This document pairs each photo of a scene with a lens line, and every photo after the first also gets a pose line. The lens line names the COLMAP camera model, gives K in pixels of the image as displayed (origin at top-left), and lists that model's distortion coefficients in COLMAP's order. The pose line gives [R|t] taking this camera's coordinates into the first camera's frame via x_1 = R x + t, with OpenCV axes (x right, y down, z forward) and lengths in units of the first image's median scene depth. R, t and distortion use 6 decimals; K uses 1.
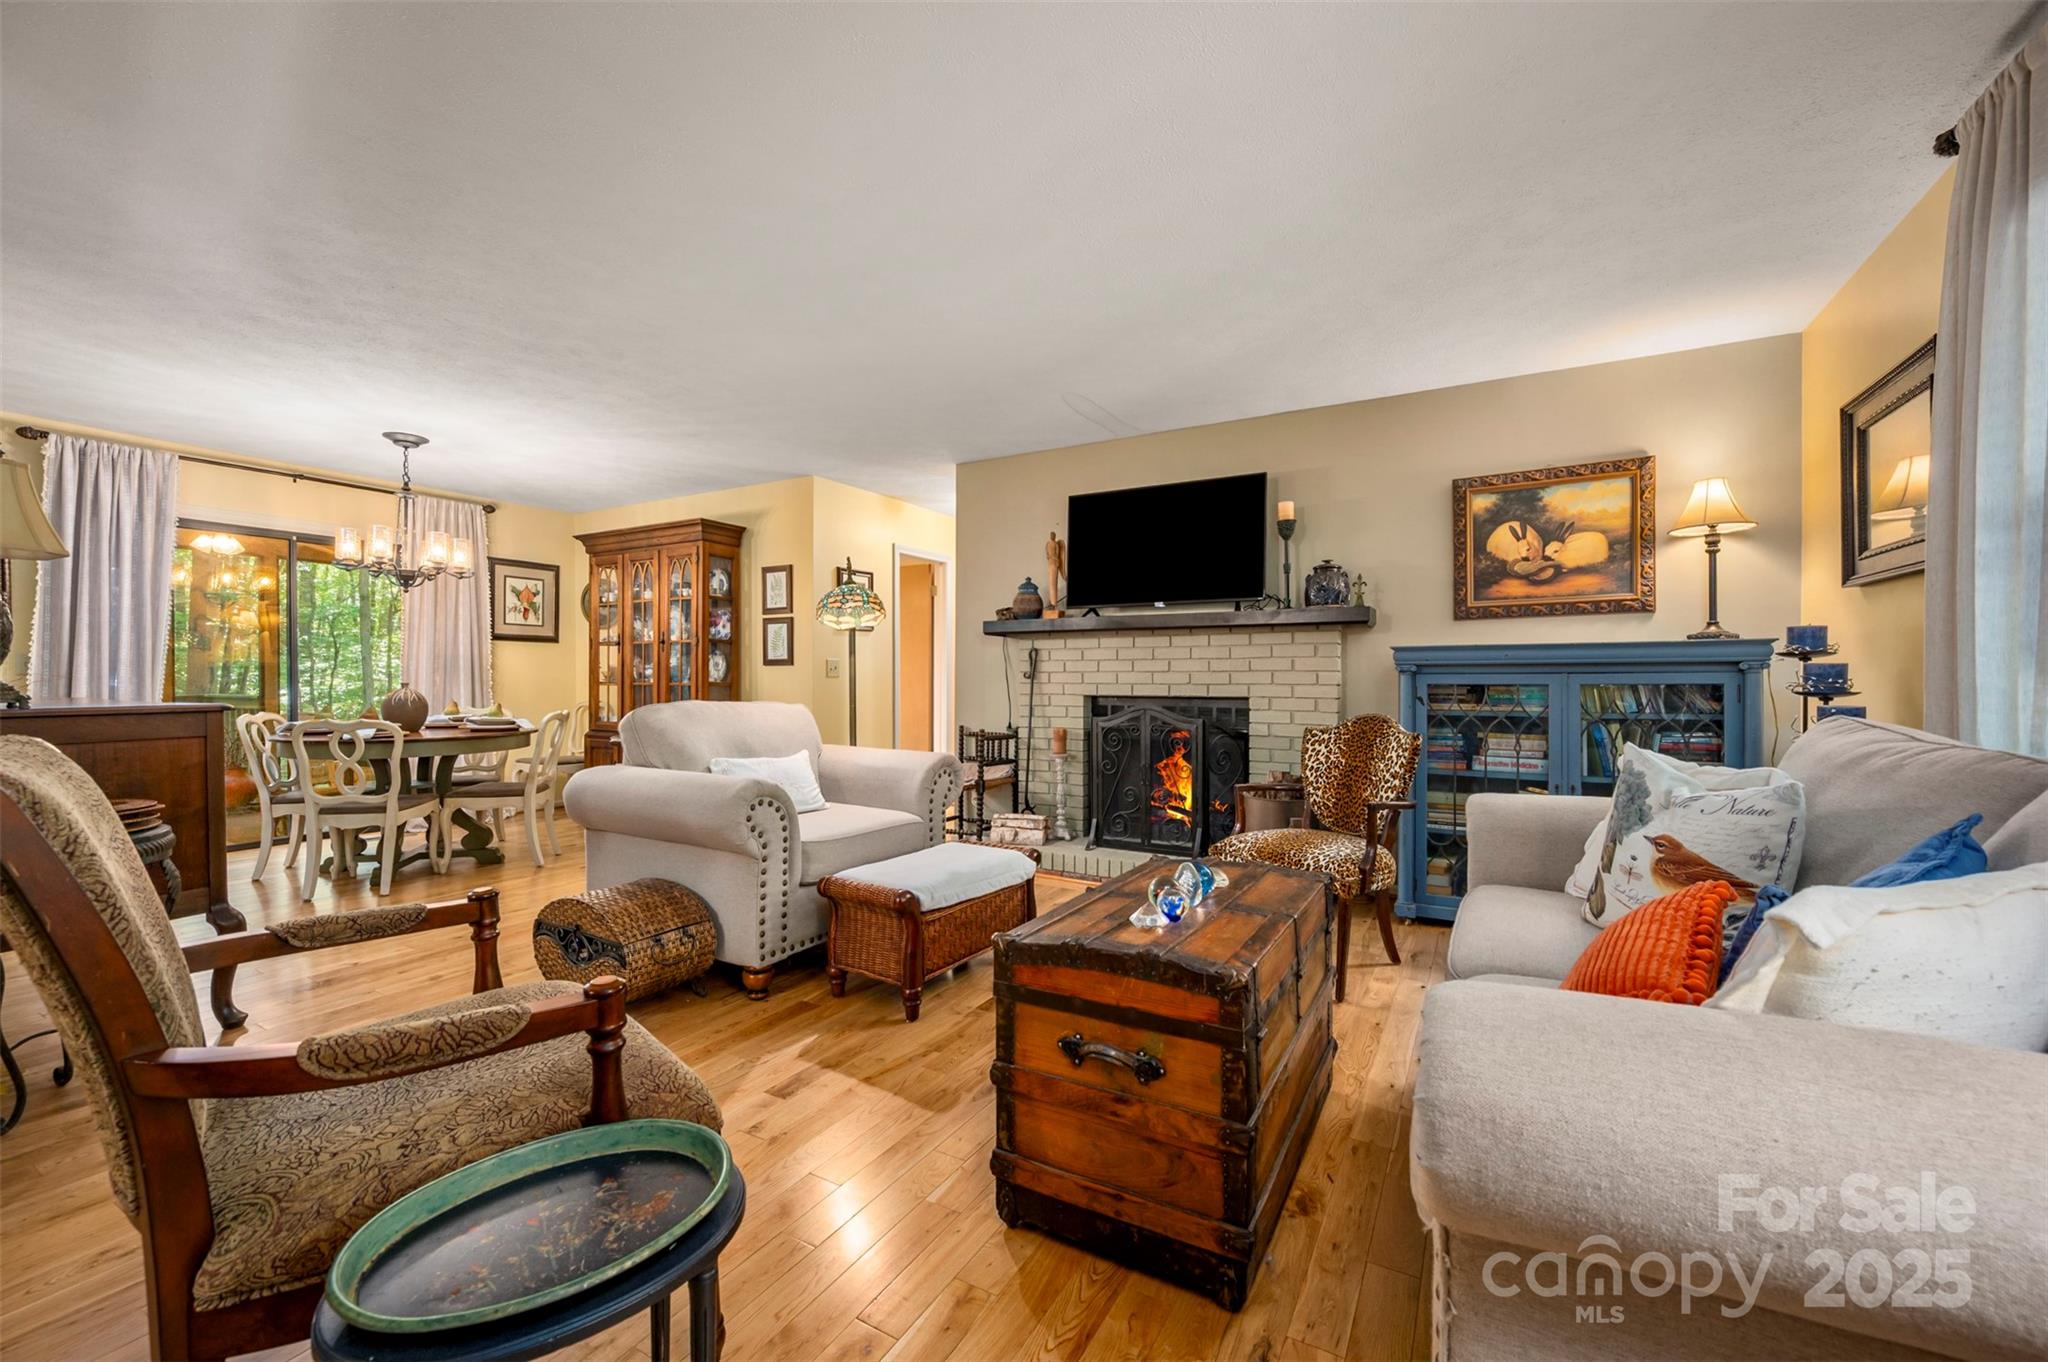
lens RADIAL K [[810.0, 0, 1024.6], [0, 810.0, 684.6], [0, 0, 1]] dist [-0.002588, -0.000500]
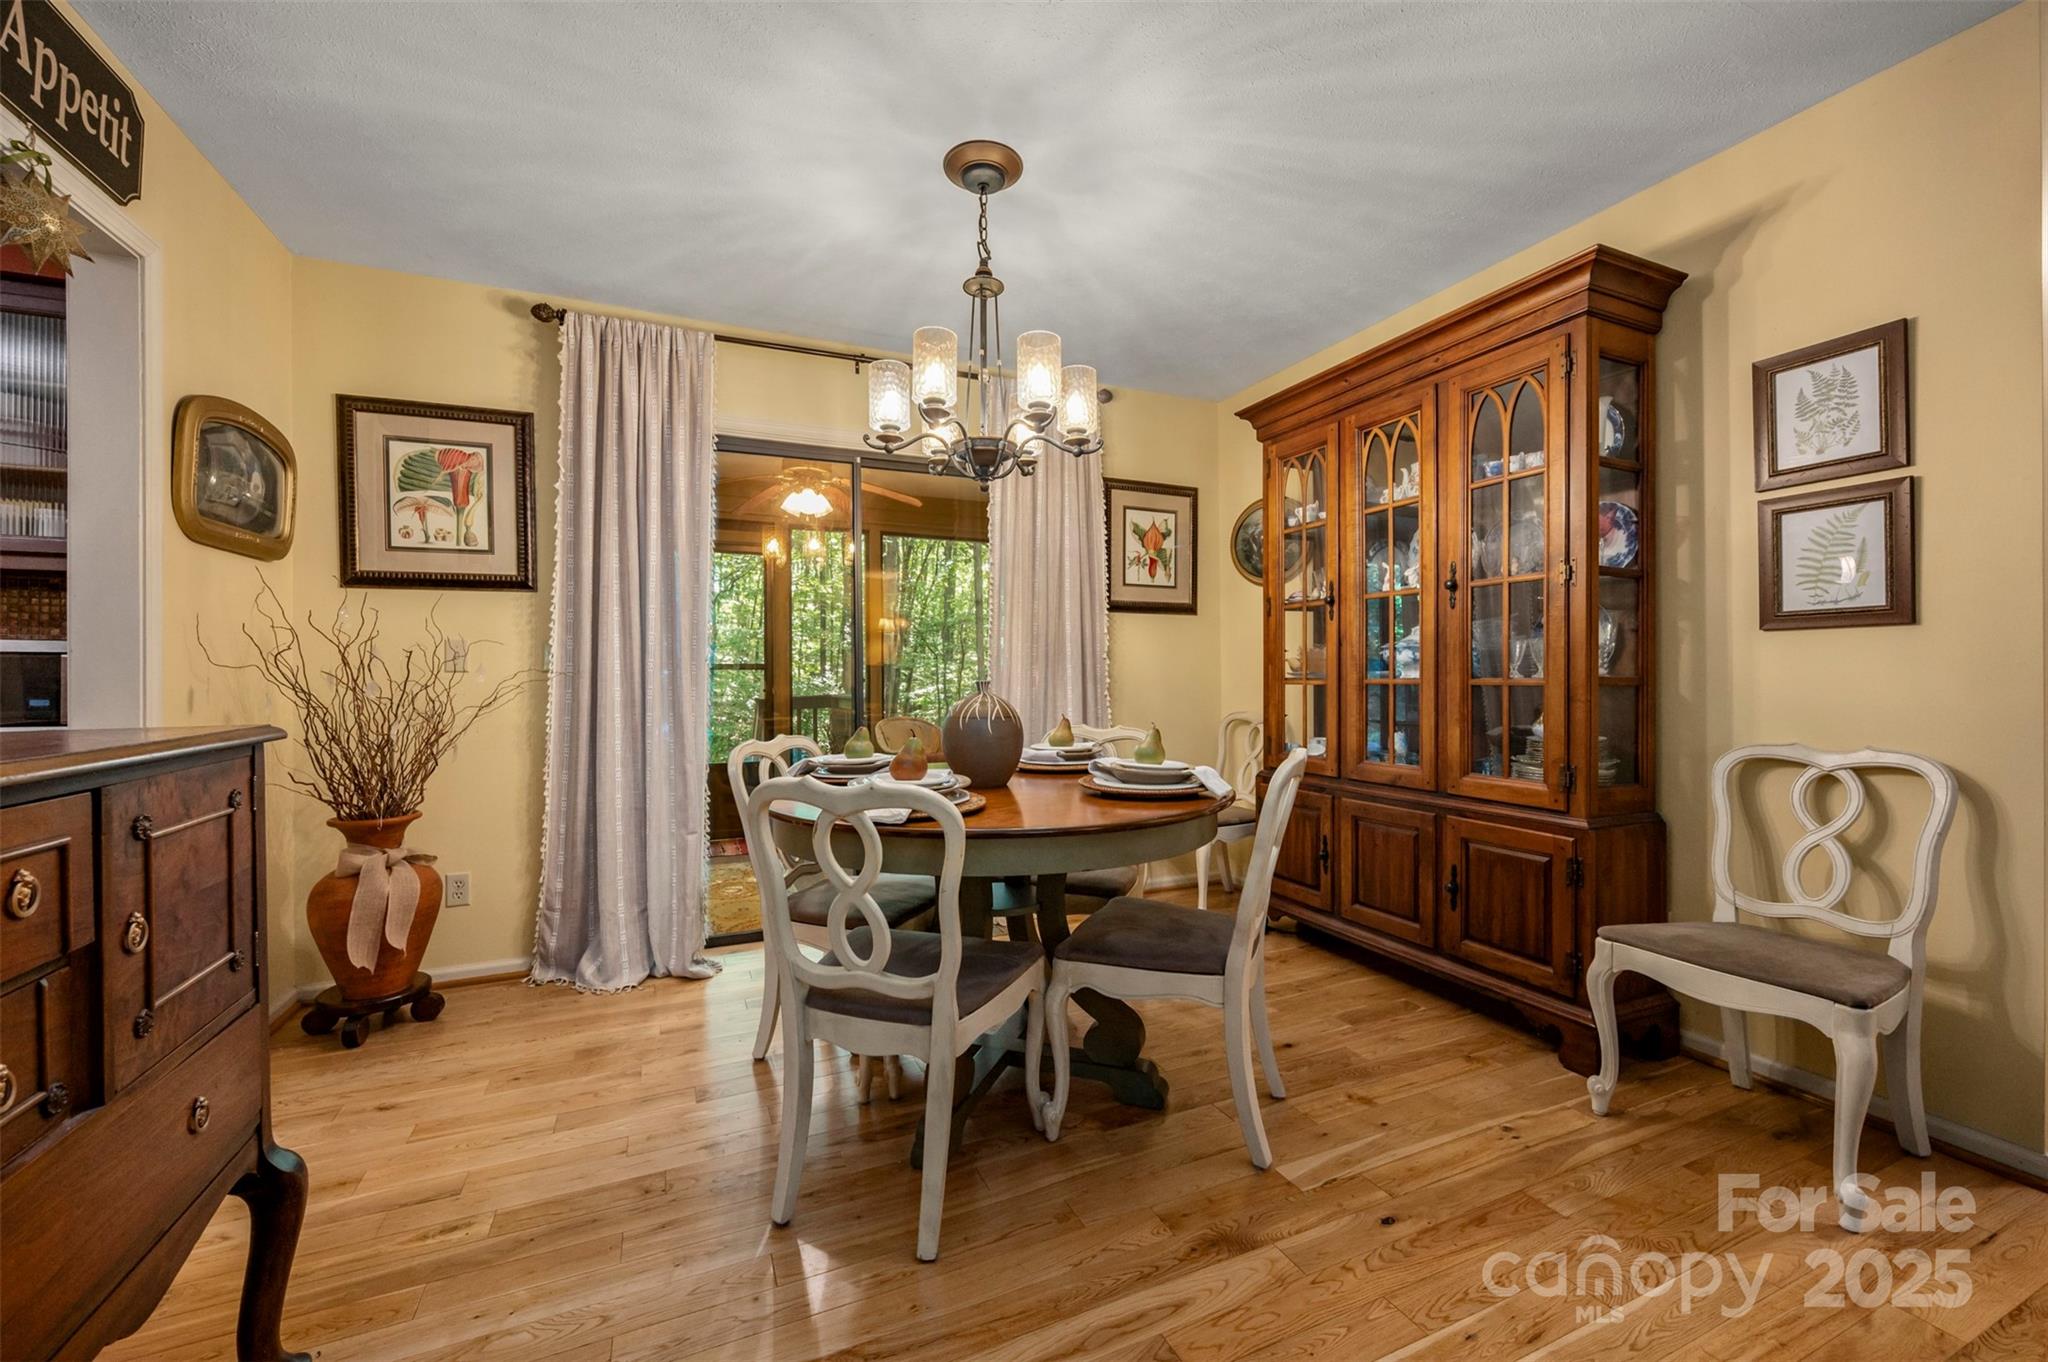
lens RADIAL K [[810.0, 0, 1024.6], [0, 810.0, 684.6], [0, 0, 1]] dist [-0.002588, -0.000500]
pose [[0.802829, -0.000372, -0.596209, -0.346413], [0.002896, 0.999990, 0.003275, -0.001086], [0.596202, -0.004356, 0.802822, 0.473243]]
